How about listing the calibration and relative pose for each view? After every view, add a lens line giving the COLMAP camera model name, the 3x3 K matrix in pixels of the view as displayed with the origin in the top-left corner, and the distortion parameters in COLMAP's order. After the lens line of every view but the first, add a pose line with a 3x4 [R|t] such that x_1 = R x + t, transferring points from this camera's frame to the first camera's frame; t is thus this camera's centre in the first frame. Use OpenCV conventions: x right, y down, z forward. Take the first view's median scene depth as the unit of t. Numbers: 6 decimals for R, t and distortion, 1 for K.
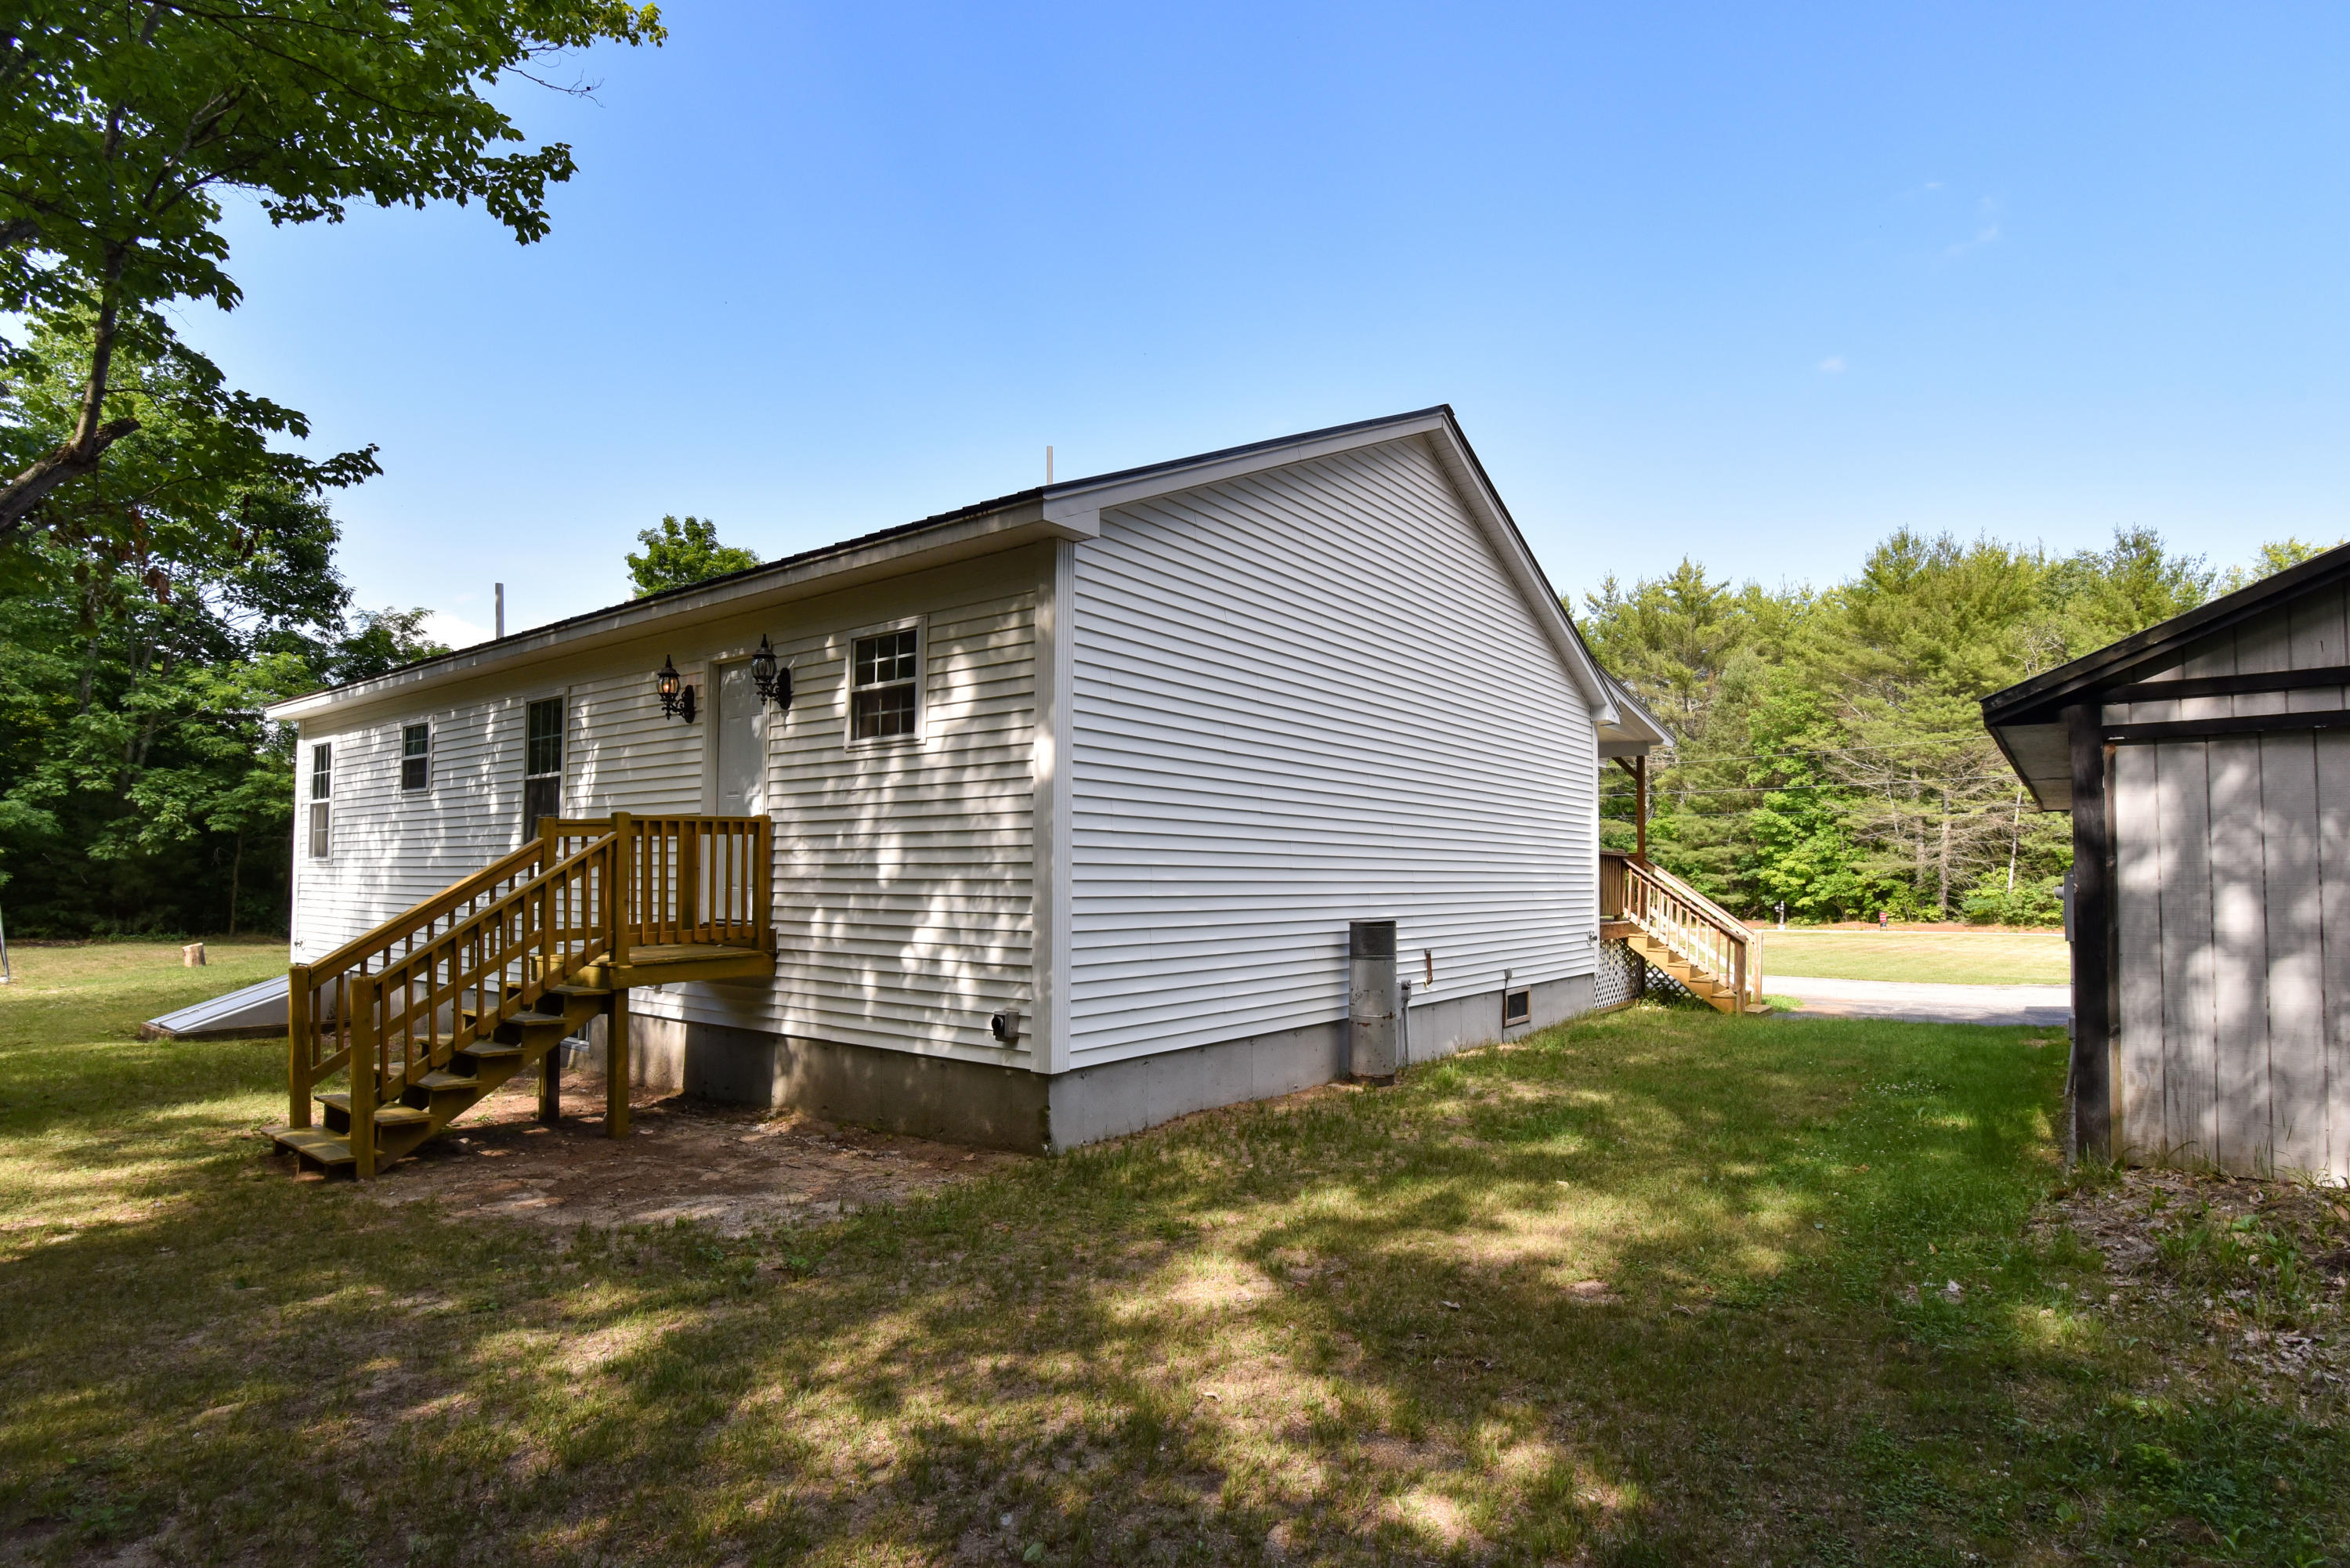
lens RADIAL K [[1147.8, 0, 1175.0], [0, 1147.8, 784.0], [0, 0, 1]] dist [-0.002511, -0.000287]
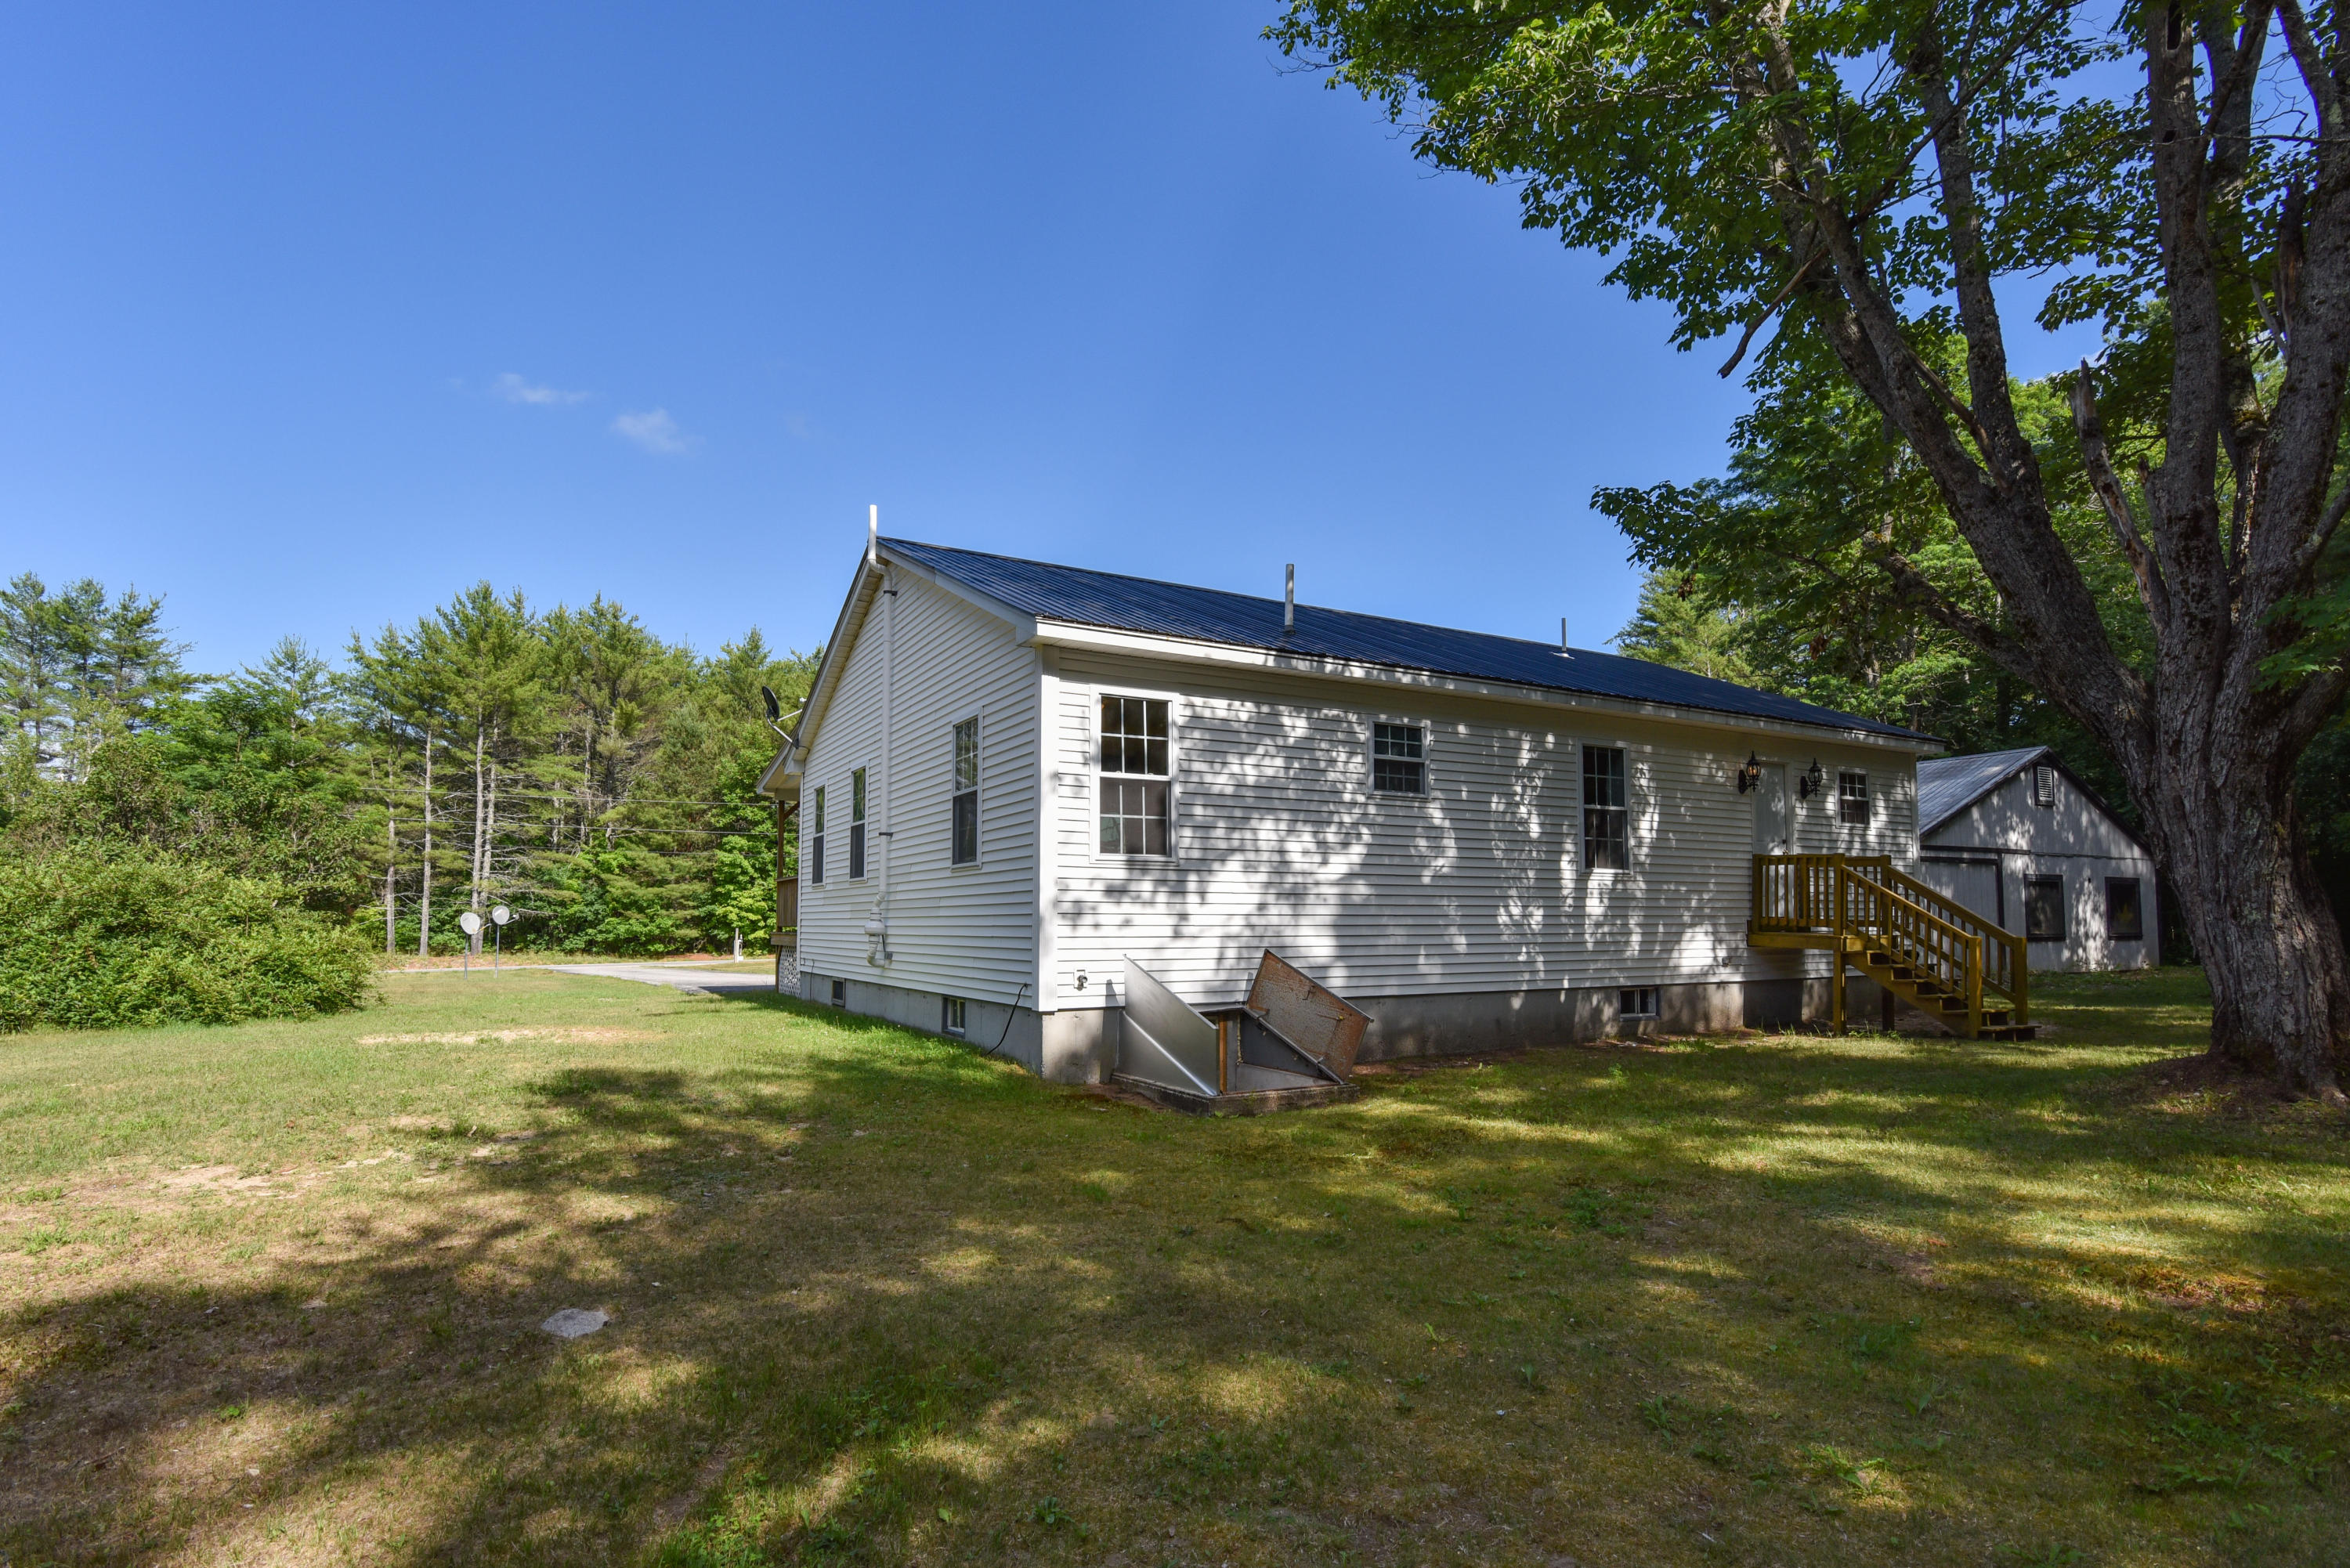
lens RADIAL K [[1147.8, 0, 1175.0], [0, 1147.8, 784.0], [0, 0, 1]] dist [-0.002511, -0.000287]
pose [[0.404117, 0.105530, 0.908599, -0.398880], [-0.073157, 0.993869, -0.082895, 0.022148], [-0.911777, -0.032971, 0.409360, 0.195778]]
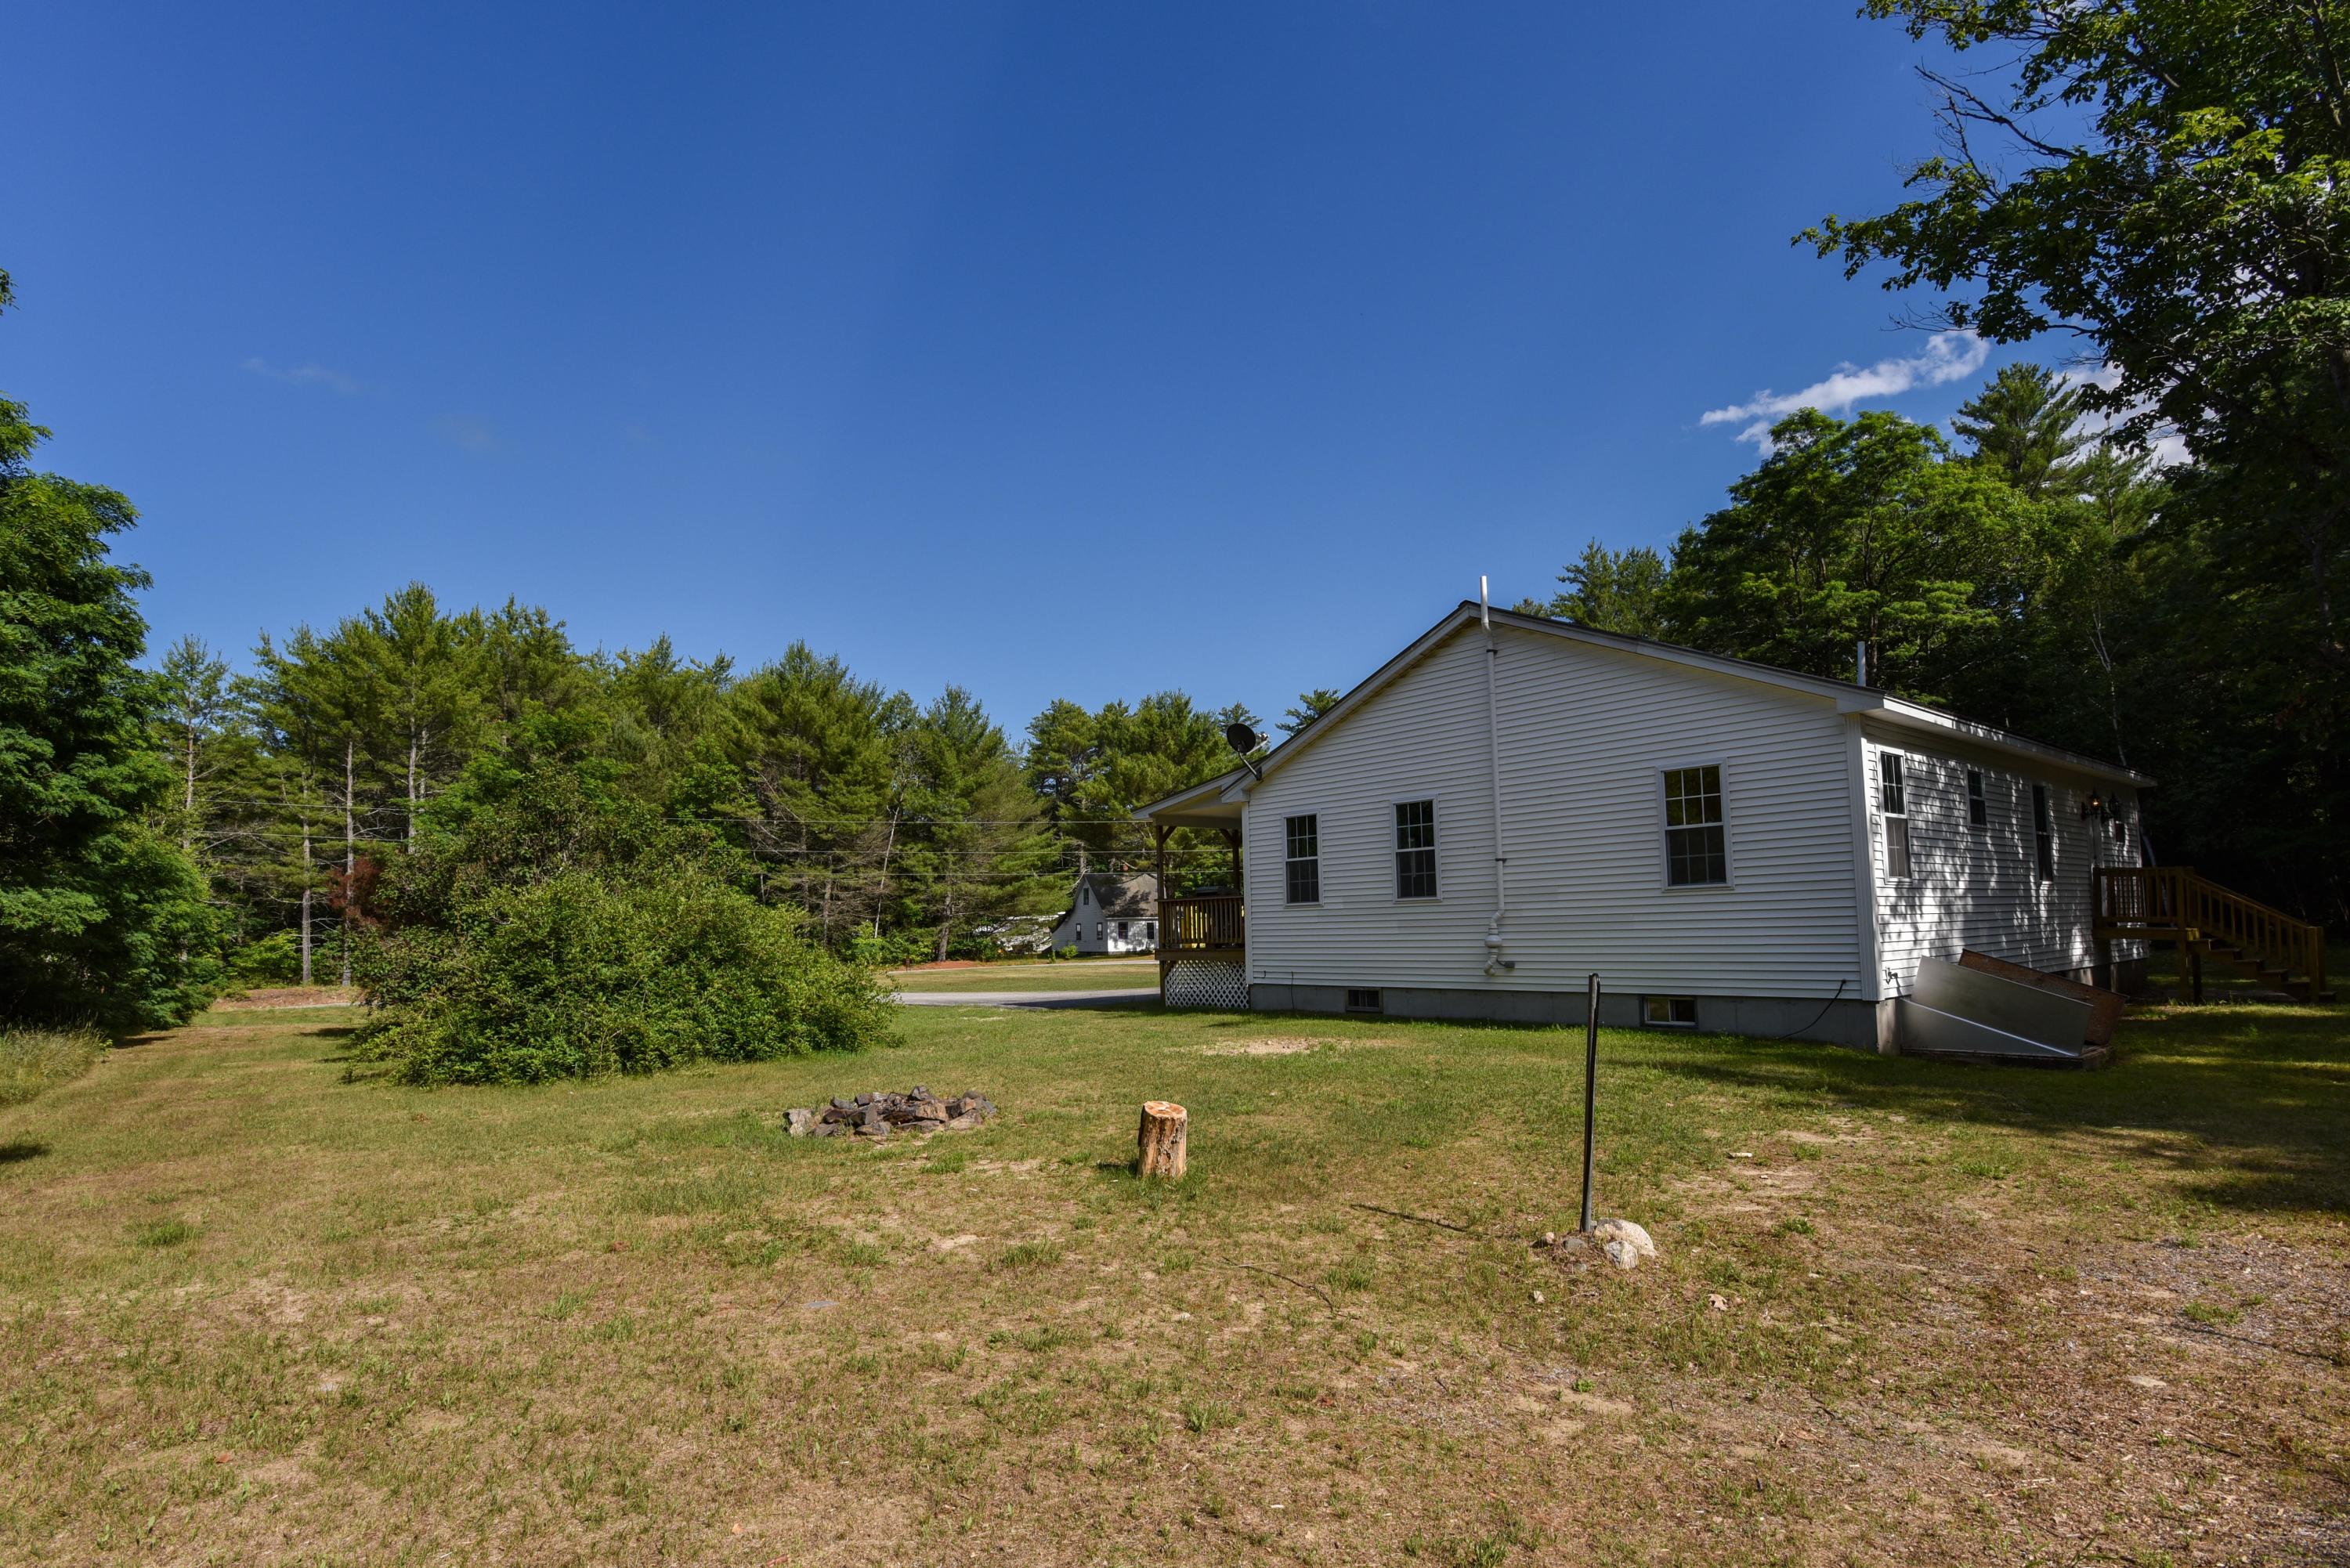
lens RADIAL K [[1141.5, 0, 1185.9], [0, 1141.5, 780.9], [0, 0, 1]] dist [-0.010828, -0.001793]
pose [[0.237056, 0.115884, 0.964560, -0.496577], [-0.056829, 0.992814, -0.105312, 0.031977], [-0.969832, -0.029850, 0.241938, 0.364885]]
